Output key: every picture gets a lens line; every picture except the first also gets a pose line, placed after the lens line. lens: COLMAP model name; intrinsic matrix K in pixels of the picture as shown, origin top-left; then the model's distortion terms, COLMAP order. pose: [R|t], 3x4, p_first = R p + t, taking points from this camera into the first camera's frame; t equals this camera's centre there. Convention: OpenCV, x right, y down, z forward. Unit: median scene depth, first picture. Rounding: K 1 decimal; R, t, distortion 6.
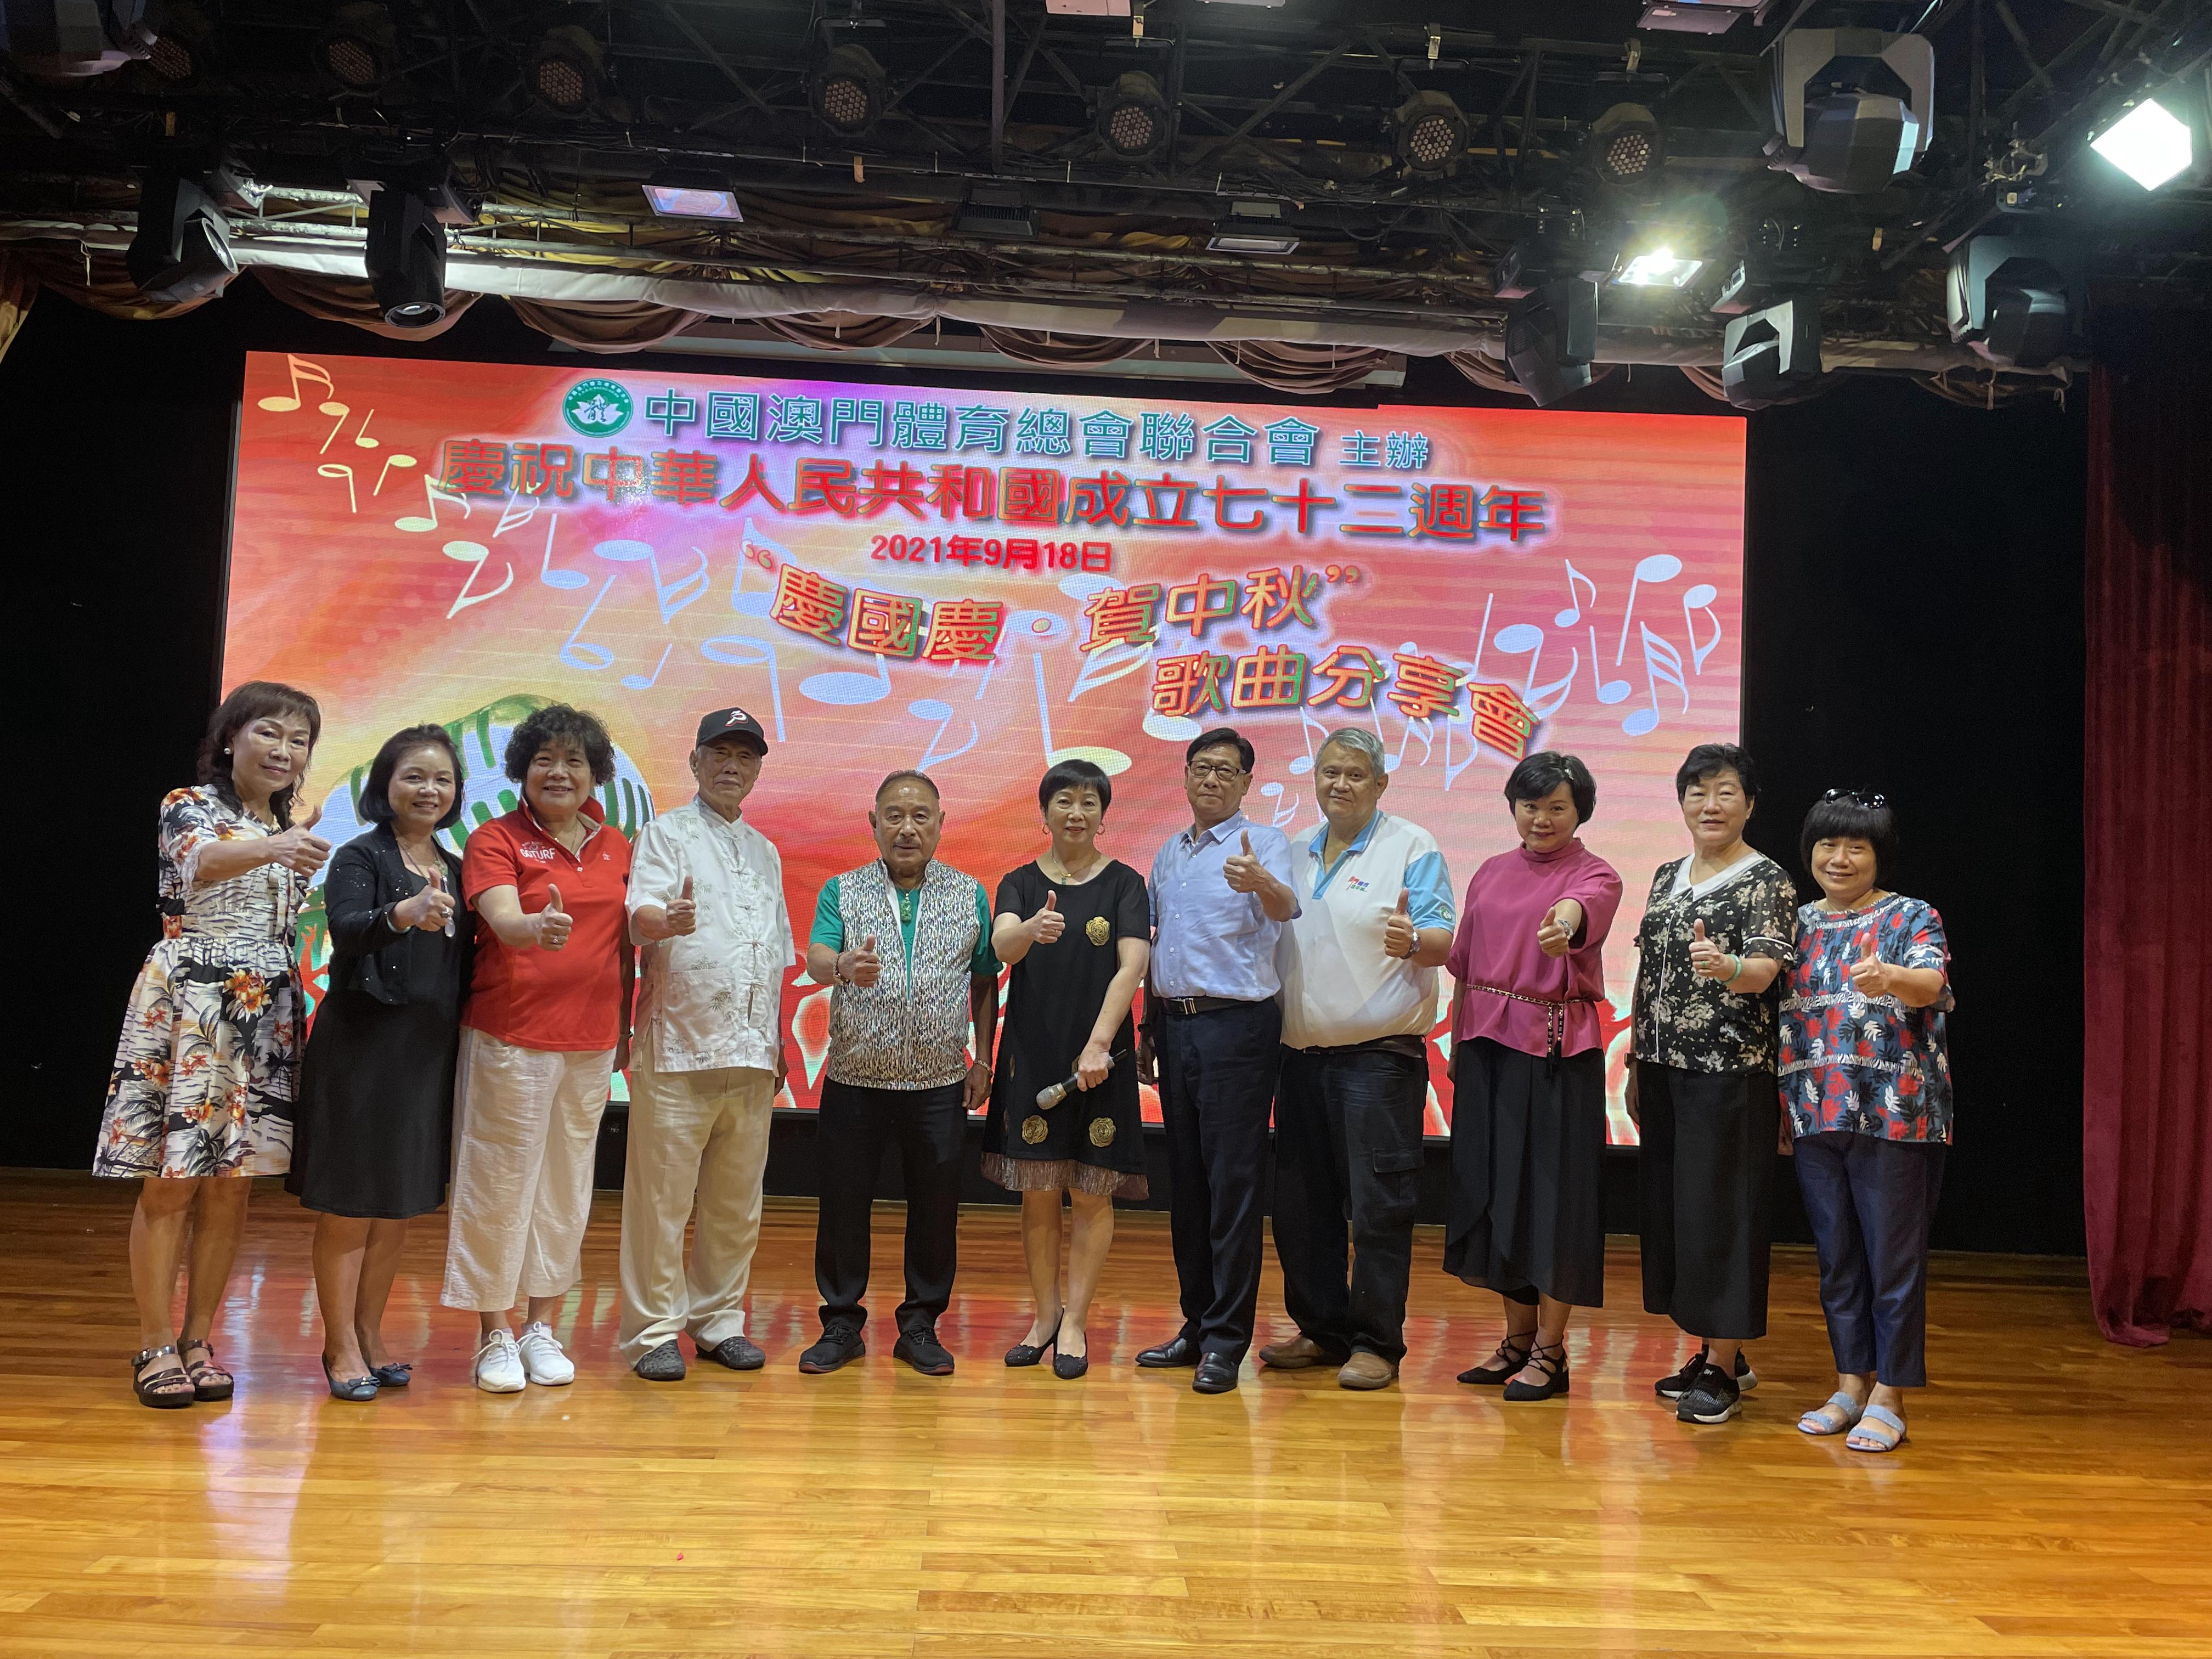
lens RADIAL K [[1869.7, 0, 1130.9], [0, 1869.7, 831.2], [0, 0, 1]] dist [0.073879, -0.033956]
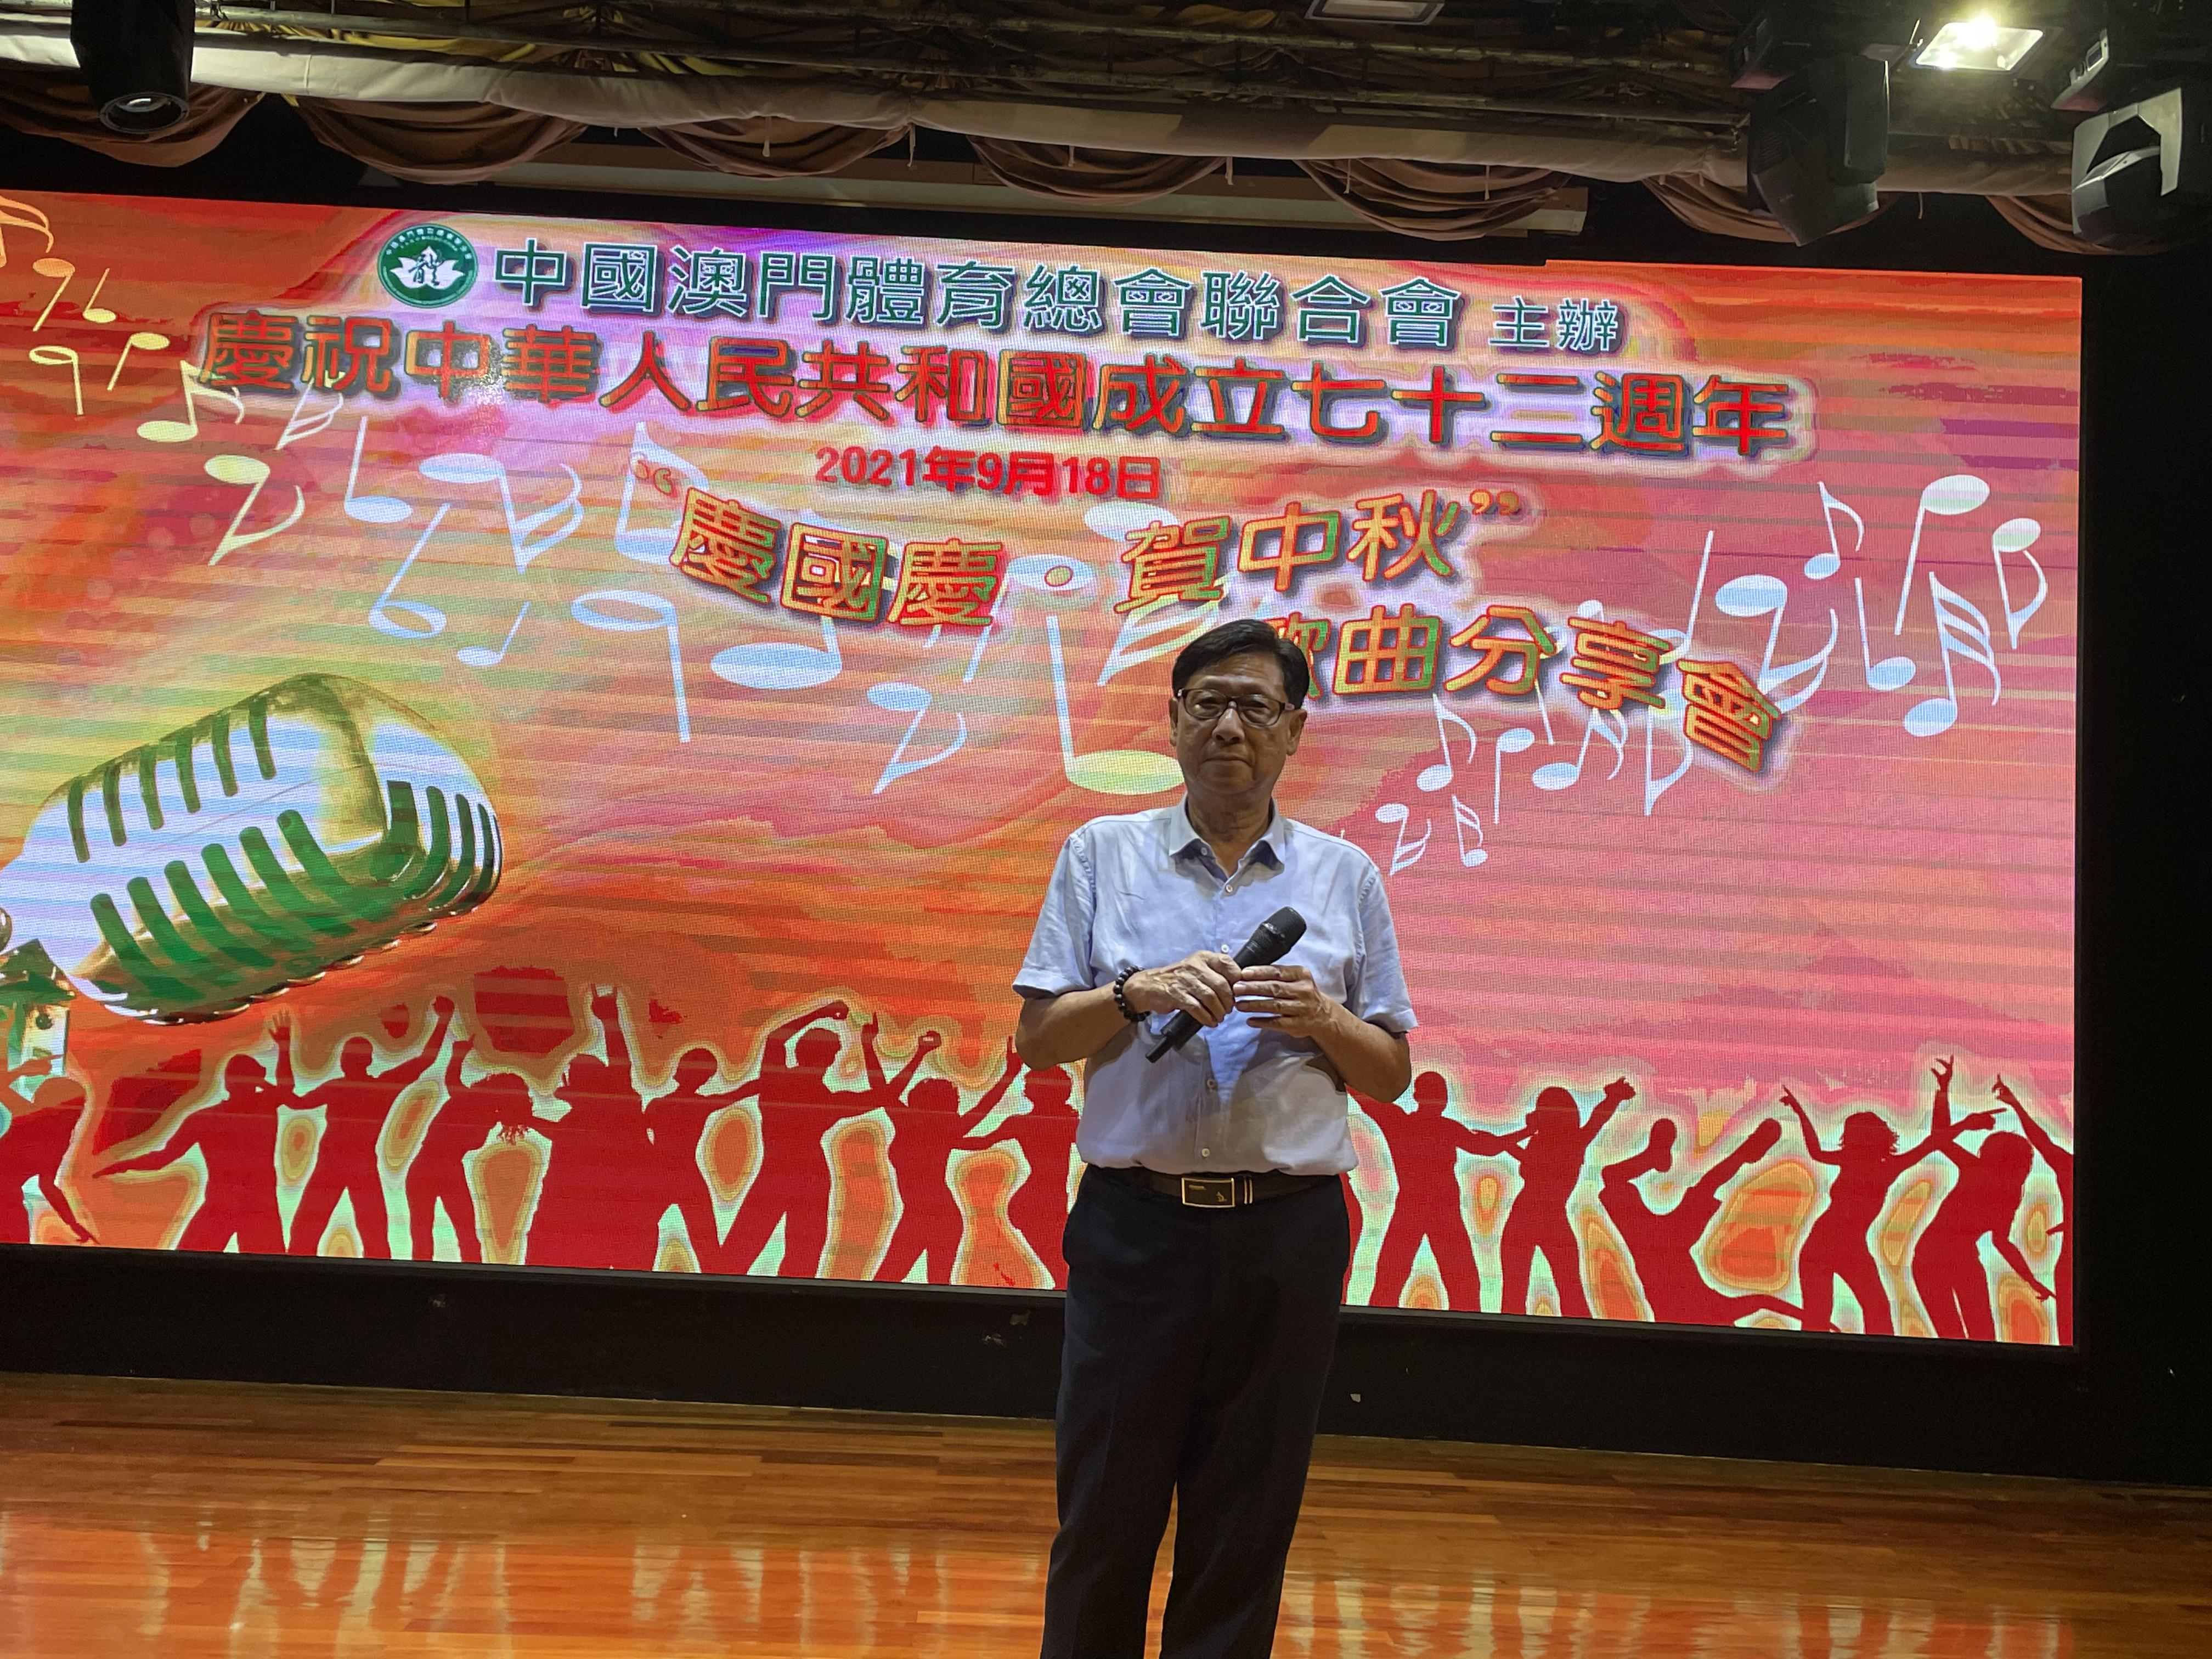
lens RADIAL K [[2459.5, 0, 1124.6], [0, 2459.5, 810.0], [0, 0, 1]] dist [0.060518, 0.000000]
pose [[0.999822, 0.003146, -0.018602, -0.006268], [-0.003624, 0.999663, -0.025717, 0.000127], [0.018514, 0.025780, 0.999496, 0.091233]]
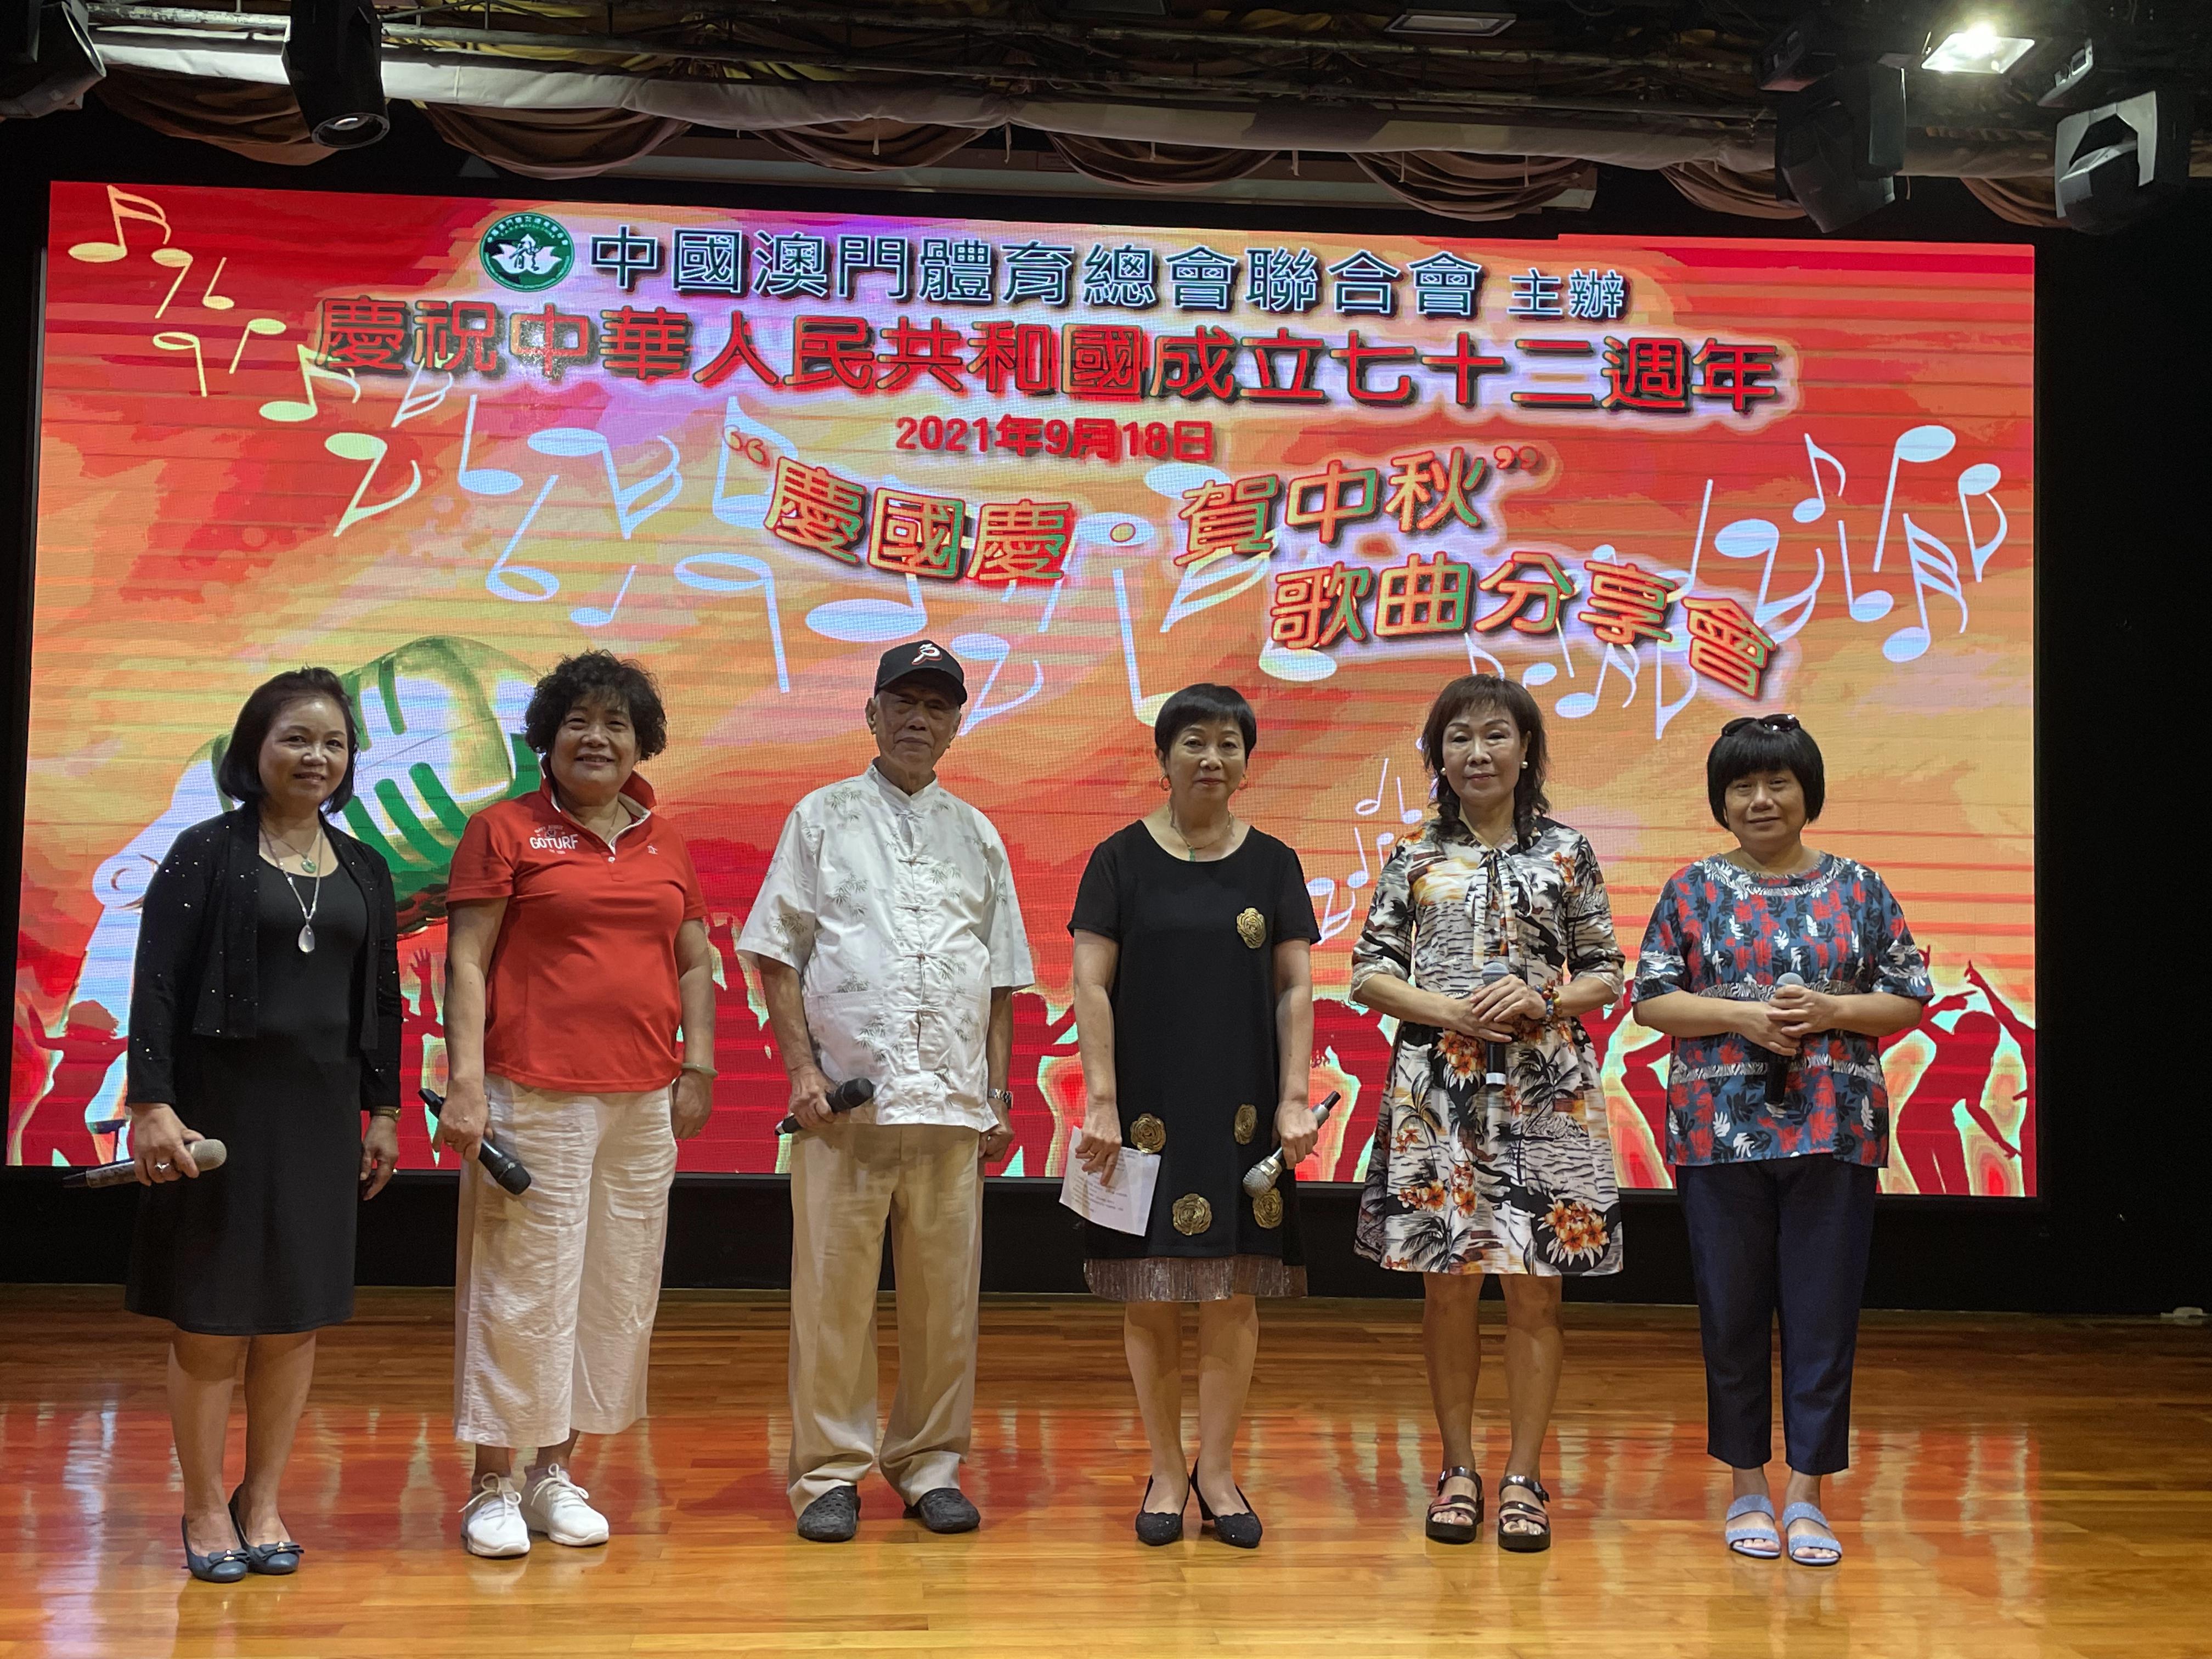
lens RADIAL K [[2459.5, 0, 1118.0], [0, 2459.5, 843.9], [0, 0, 1]] dist [0.060518, 0.000000]
pose [[0.998929, -0.021664, 0.040883, -0.093567], [0.021027, 0.999652, 0.015950, 0.000304], [-0.041214, -0.015073, 0.999037, 0.001745]]
